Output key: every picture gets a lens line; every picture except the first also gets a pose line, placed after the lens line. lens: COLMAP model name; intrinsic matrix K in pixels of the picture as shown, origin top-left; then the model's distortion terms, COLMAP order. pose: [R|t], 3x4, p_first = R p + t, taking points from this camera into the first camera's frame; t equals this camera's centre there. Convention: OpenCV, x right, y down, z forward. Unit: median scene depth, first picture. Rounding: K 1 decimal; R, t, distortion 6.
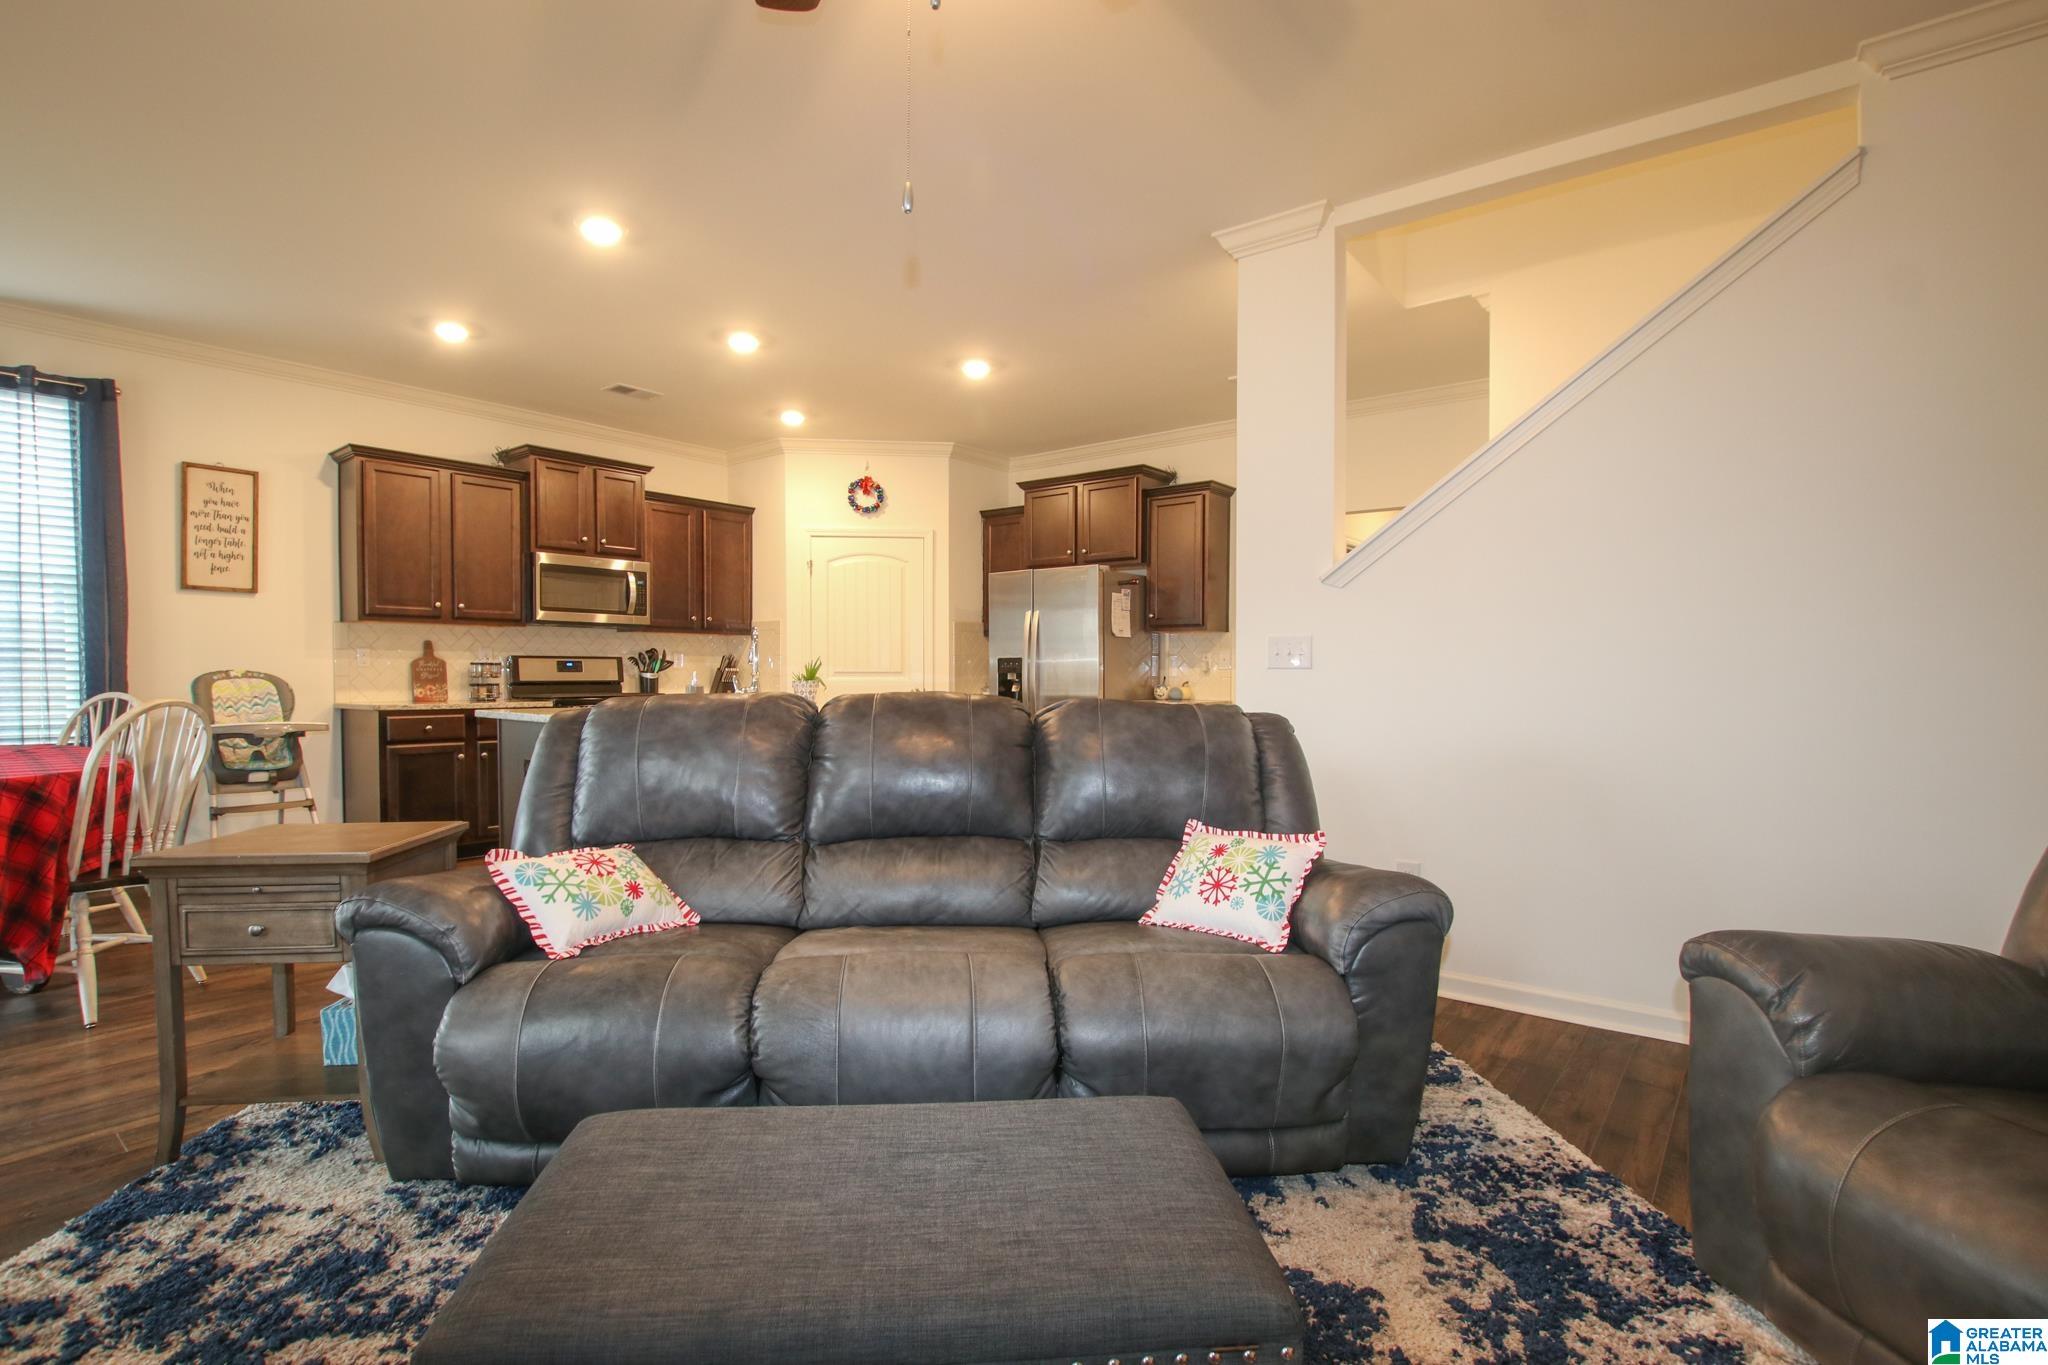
lens RADIAL K [[959.4, 0, 1011.7], [0, 959.4, 706.5], [0, 0, 1]] dist [-0.034943, 0.005741]
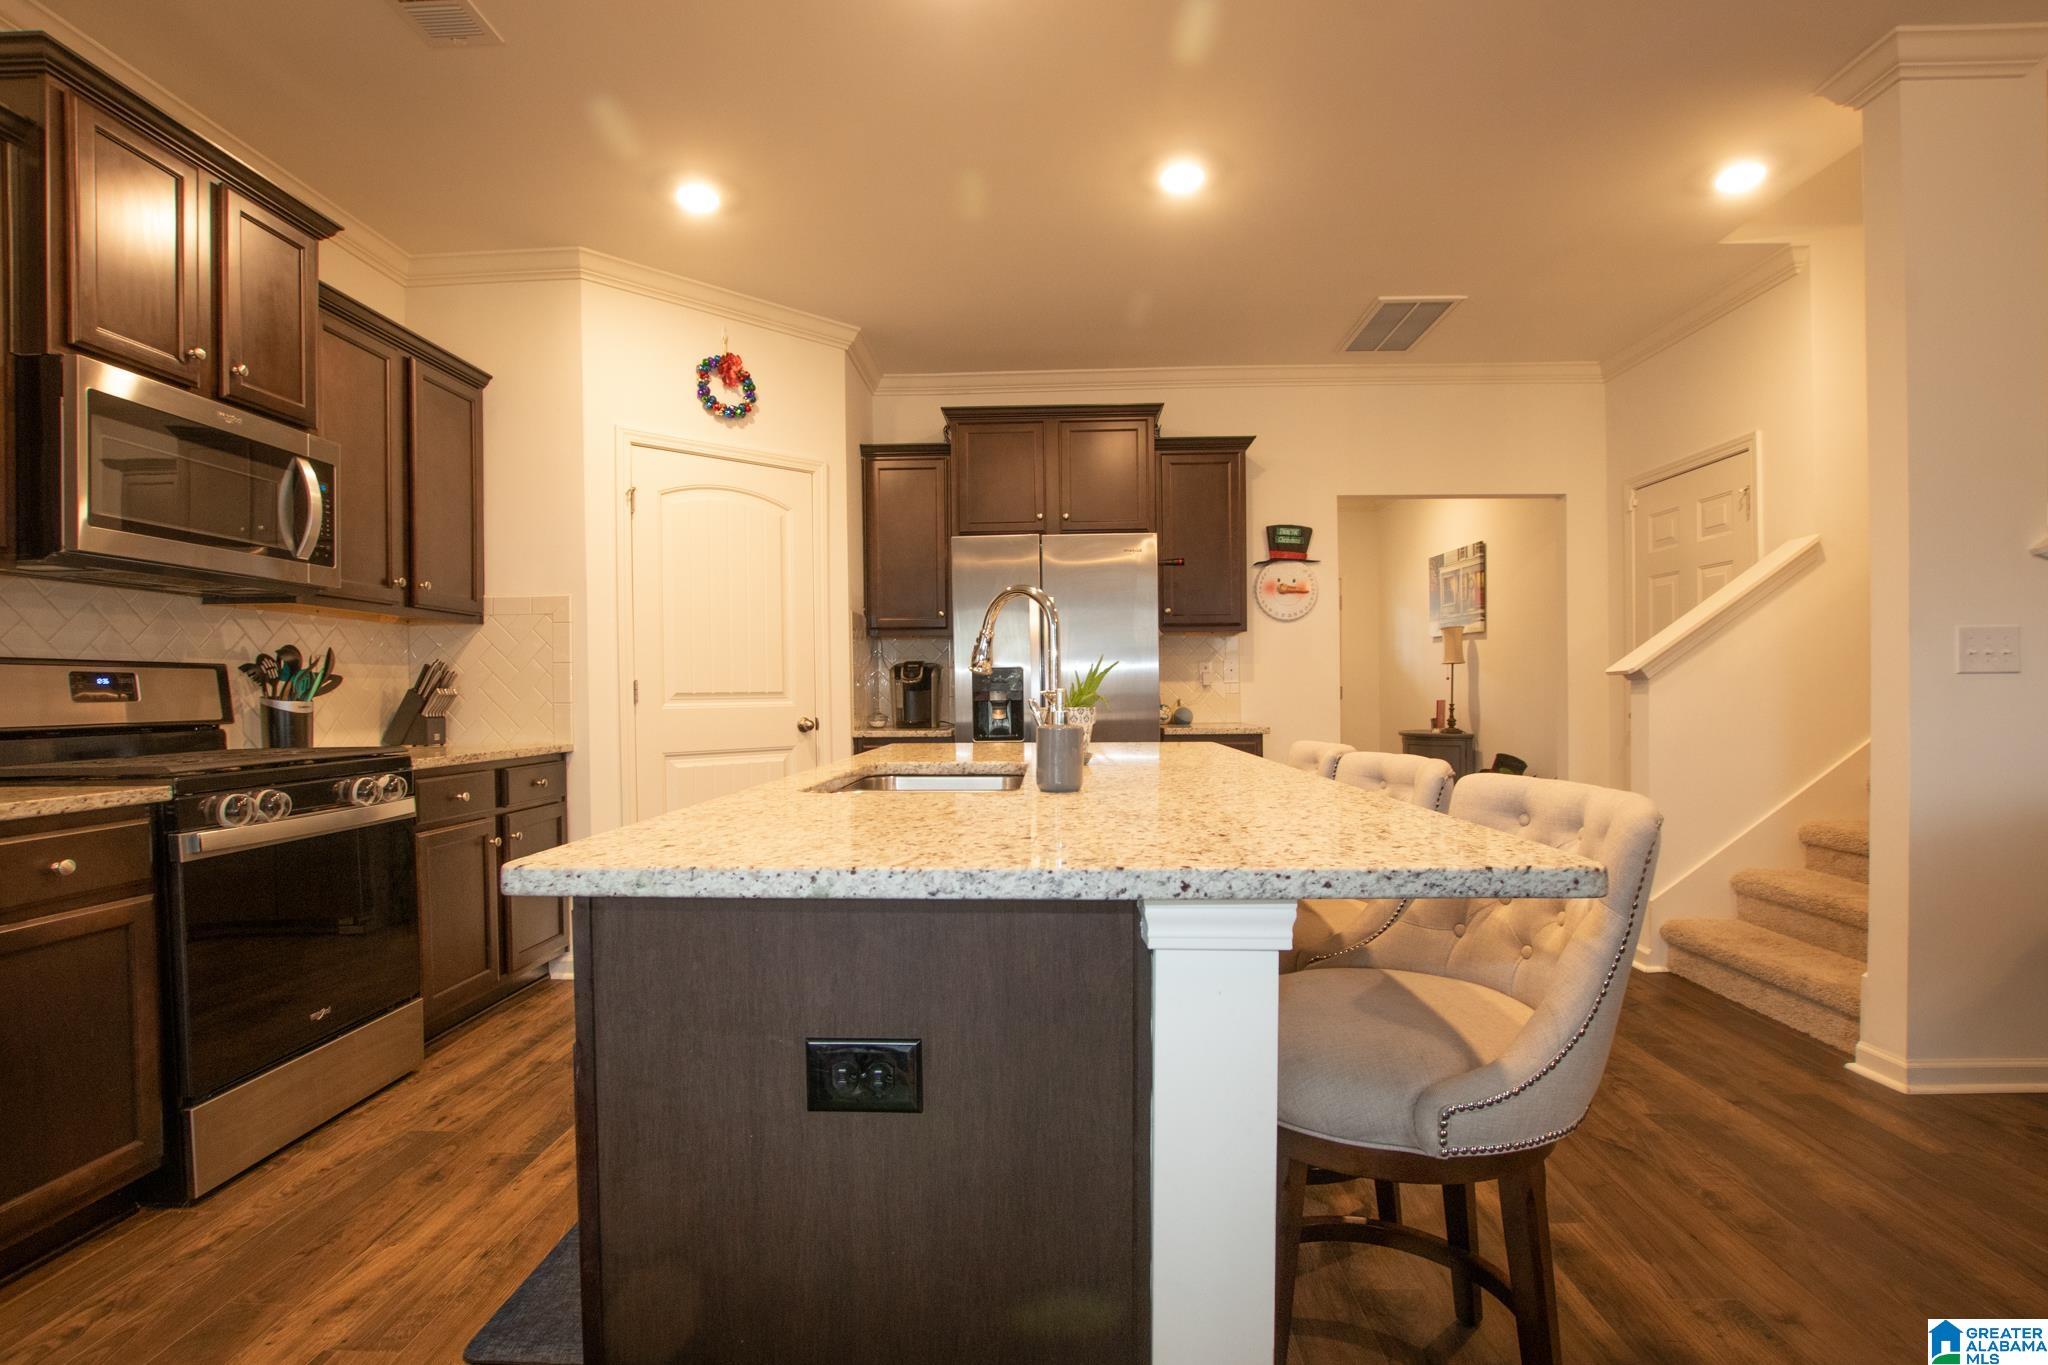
lens RADIAL K [[959.4, 0, 1011.7], [0, 959.4, 706.5], [0, 0, 1]] dist [-0.034943, 0.005741]
pose [[0.806554, -0.021023, 0.590787, -0.427045], [0.033556, 0.999384, -0.010249, -0.019926], [-0.590208, 0.028090, 0.806763, 0.529669]]
